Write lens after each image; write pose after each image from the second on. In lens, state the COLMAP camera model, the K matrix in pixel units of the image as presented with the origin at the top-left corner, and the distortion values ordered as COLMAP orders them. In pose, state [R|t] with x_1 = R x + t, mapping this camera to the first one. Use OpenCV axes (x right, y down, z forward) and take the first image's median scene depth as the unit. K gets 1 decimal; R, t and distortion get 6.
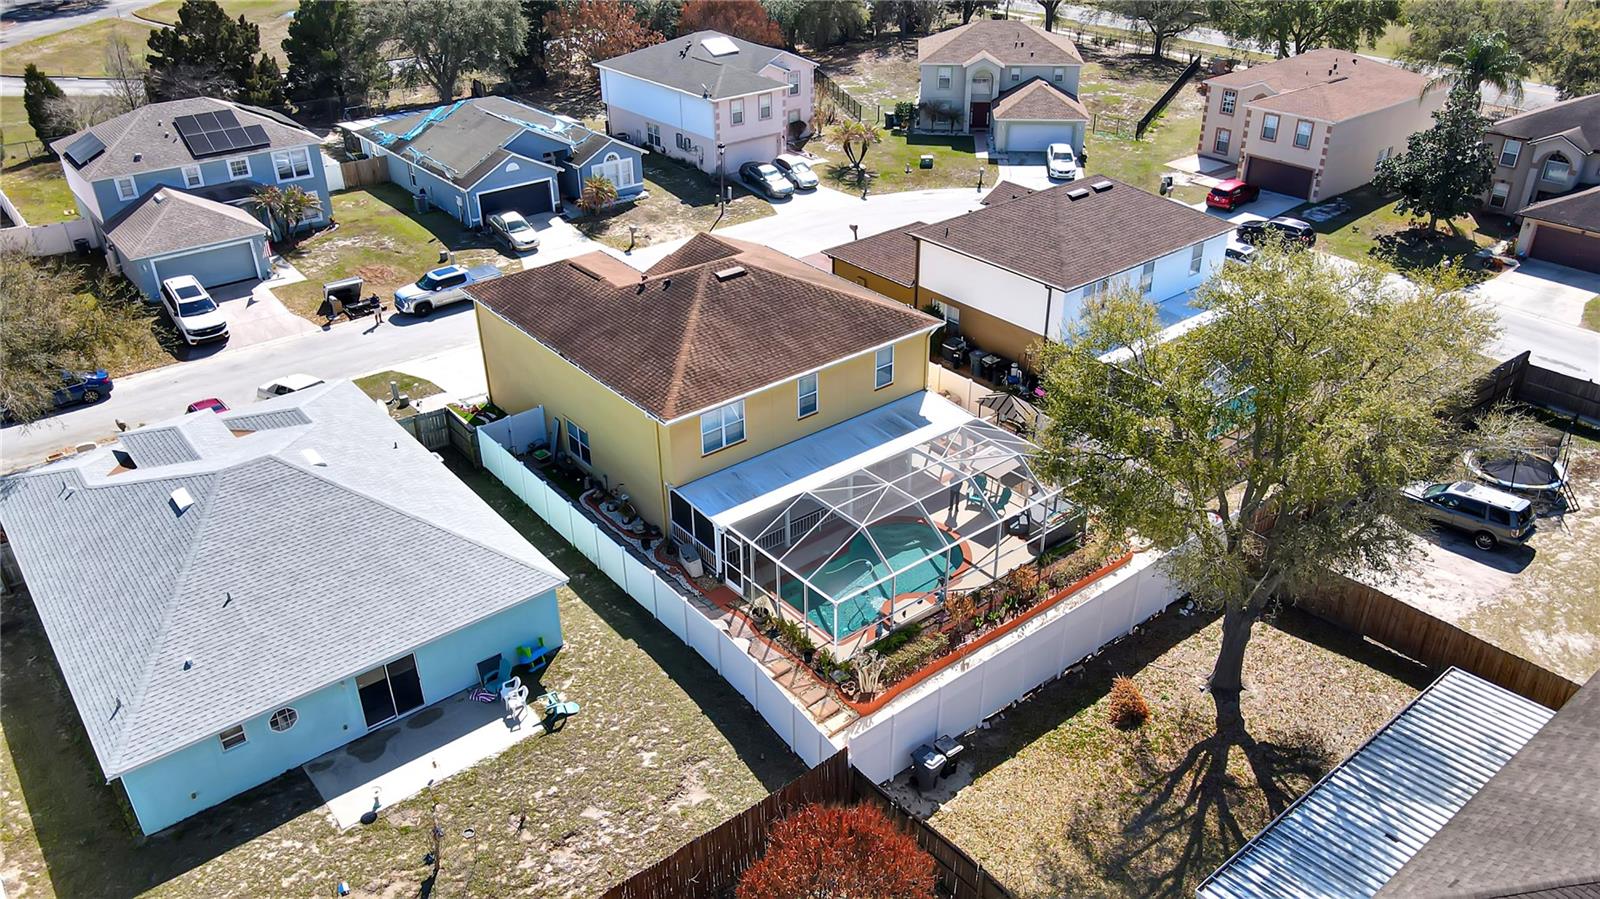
lens RADIAL K [[1174.1, 0, 803.8], [0, 1174.1, 446.1], [0, 0, 1]] dist [-0.002521, 0.025741]
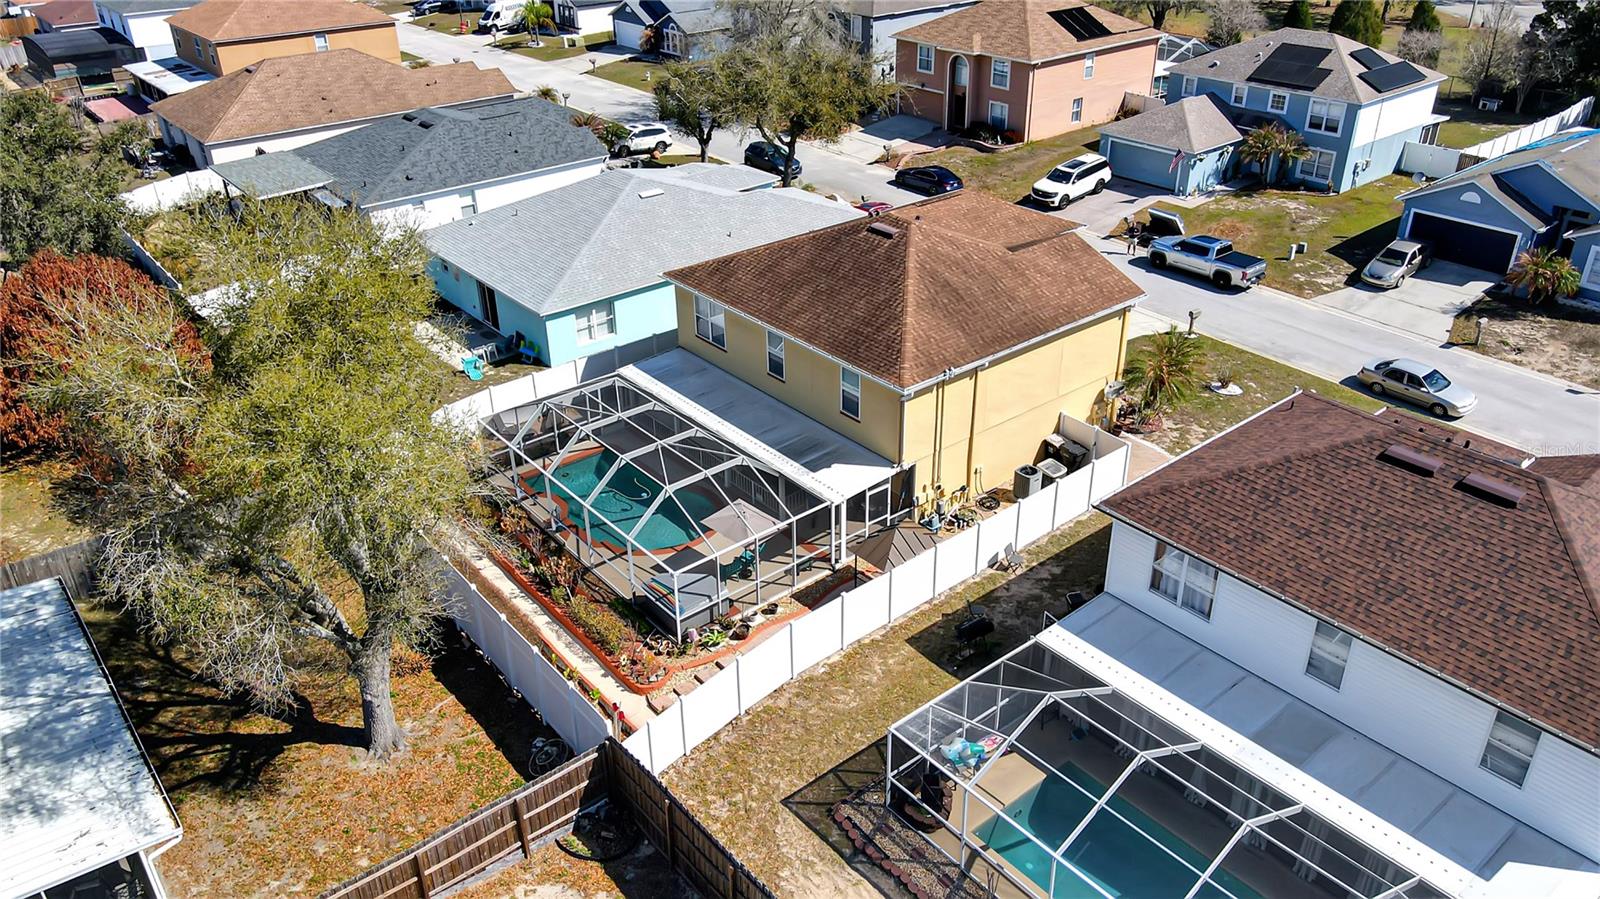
lens RADIAL K [[1174.1, 0, 793.6], [0, 1174.1, 451.0], [0, 0, 1]] dist [-0.002521, 0.025741]
pose [[-0.000308, 0.495665, -0.868514, 0.597124], [-0.476316, 0.763589, 0.435953, -0.279729], [0.879274, 0.413821, 0.235858, 0.590457]]
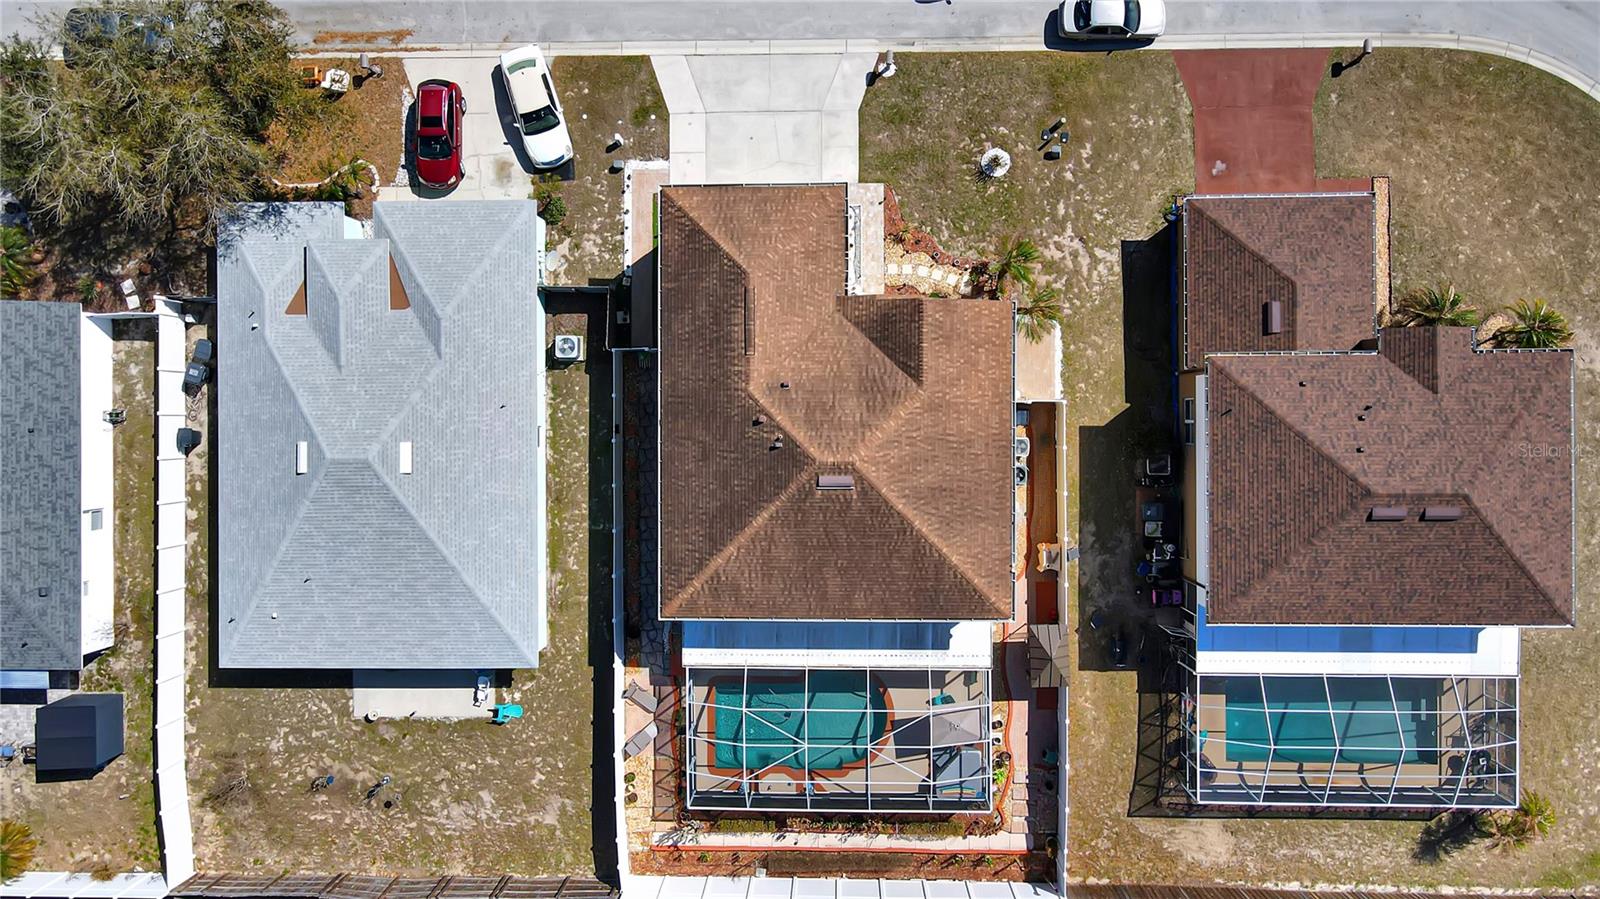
lens RADIAL K [[1174.1, 0, 795.5], [0, 1174.1, 422.7], [0, 0, 1]] dist [-0.002521, 0.025741]
pose [[0.776413, 0.629981, -0.017530, -0.075015], [-0.281615, 0.371689, 0.884613, -0.711937], [0.563805, -0.681889, 0.465996, 0.436899]]
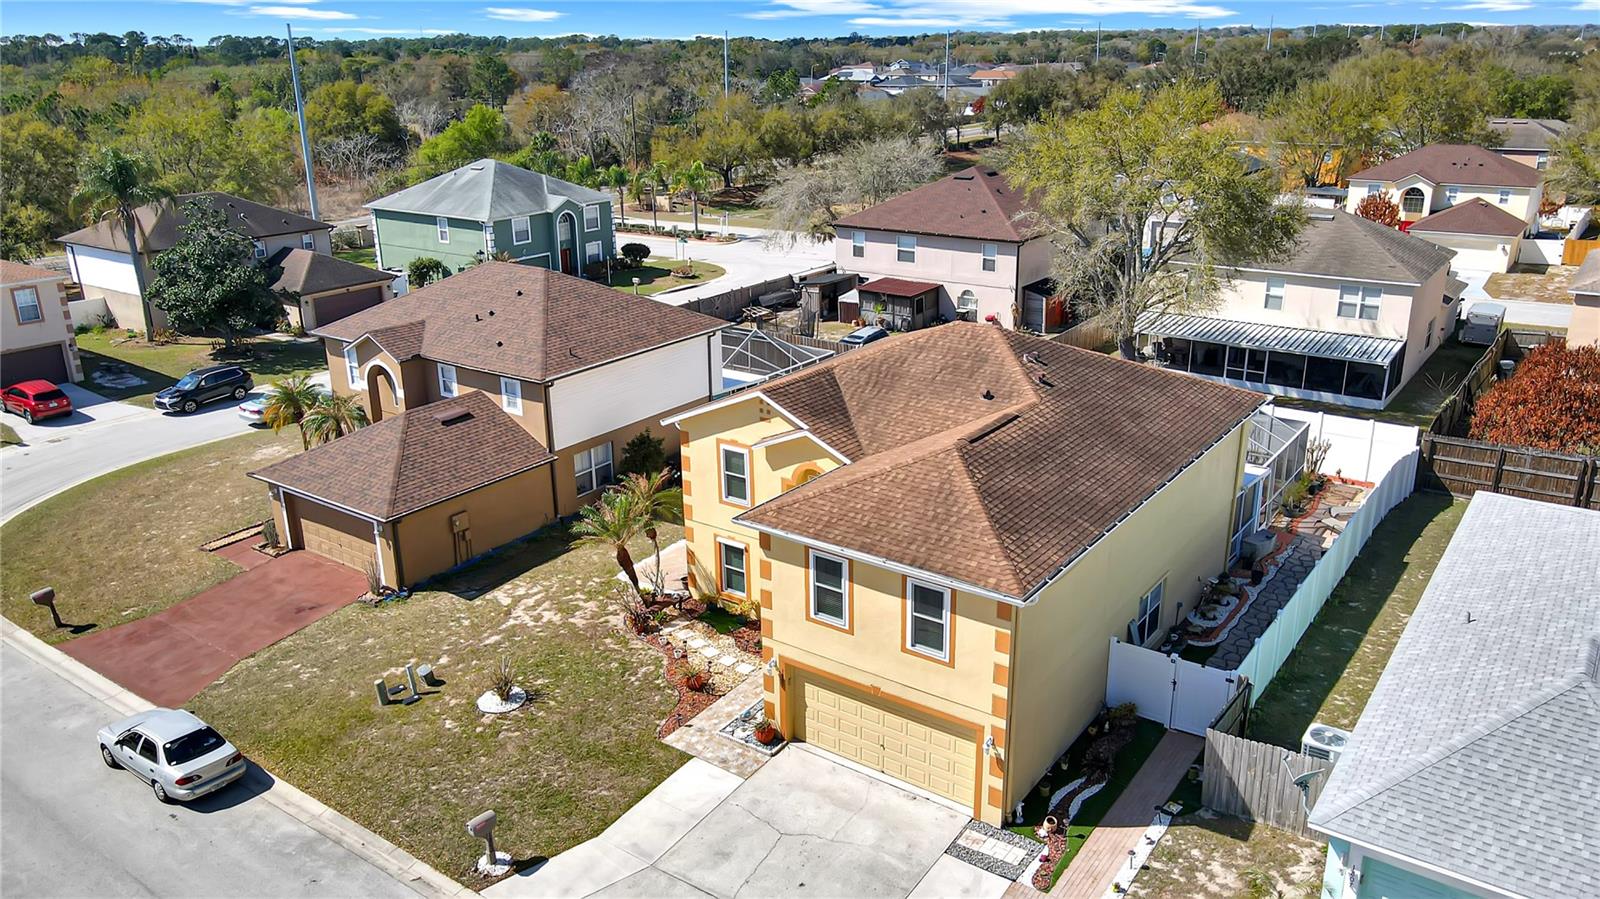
lens RADIAL K [[1174.1, 0, 802.9], [0, 1174.1, 454.8], [0, 0, 1]] dist [-0.002521, 0.025741]
pose [[-0.256359, -0.307842, 0.916250, -0.538648], [0.486811, 0.777806, 0.397533, -0.320319], [-0.835042, 0.547951, -0.049537, 0.871235]]
